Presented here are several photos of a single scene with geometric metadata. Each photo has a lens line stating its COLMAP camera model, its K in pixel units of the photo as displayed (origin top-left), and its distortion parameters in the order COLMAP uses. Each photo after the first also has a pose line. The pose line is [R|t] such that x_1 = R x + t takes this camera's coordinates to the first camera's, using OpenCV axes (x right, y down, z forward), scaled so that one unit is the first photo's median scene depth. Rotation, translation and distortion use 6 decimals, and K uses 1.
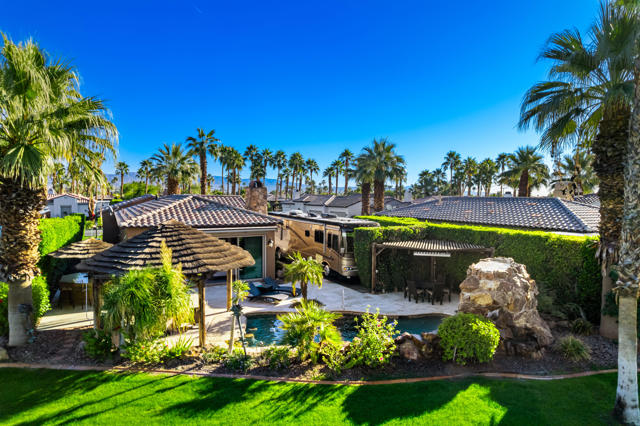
lens RADIAL K [[411.3, 0, 320.0], [0, 411.3, 213.0], [0, 0, 1]] dist [-0.081841, 0.074771]
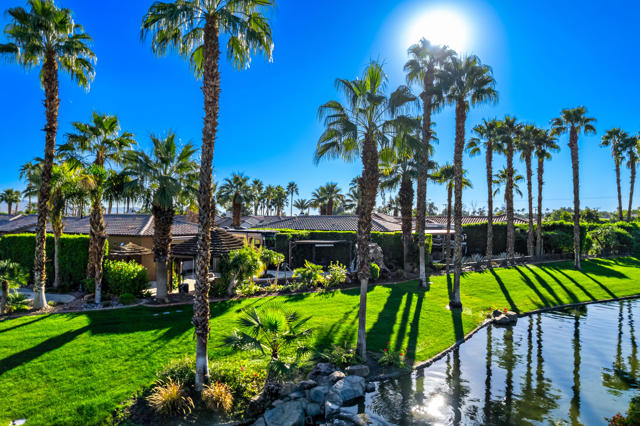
lens RADIAL K [[411.3, 0, 320.0], [0, 411.3, 213.0], [0, 0, 1]] dist [-0.081841, 0.074771]
pose [[0.852230, 0.001205, 0.523165, -0.603796], [0.026411, 0.998623, -0.045325, 0.030903], [-0.522500, 0.052444, 0.851025, -0.496793]]
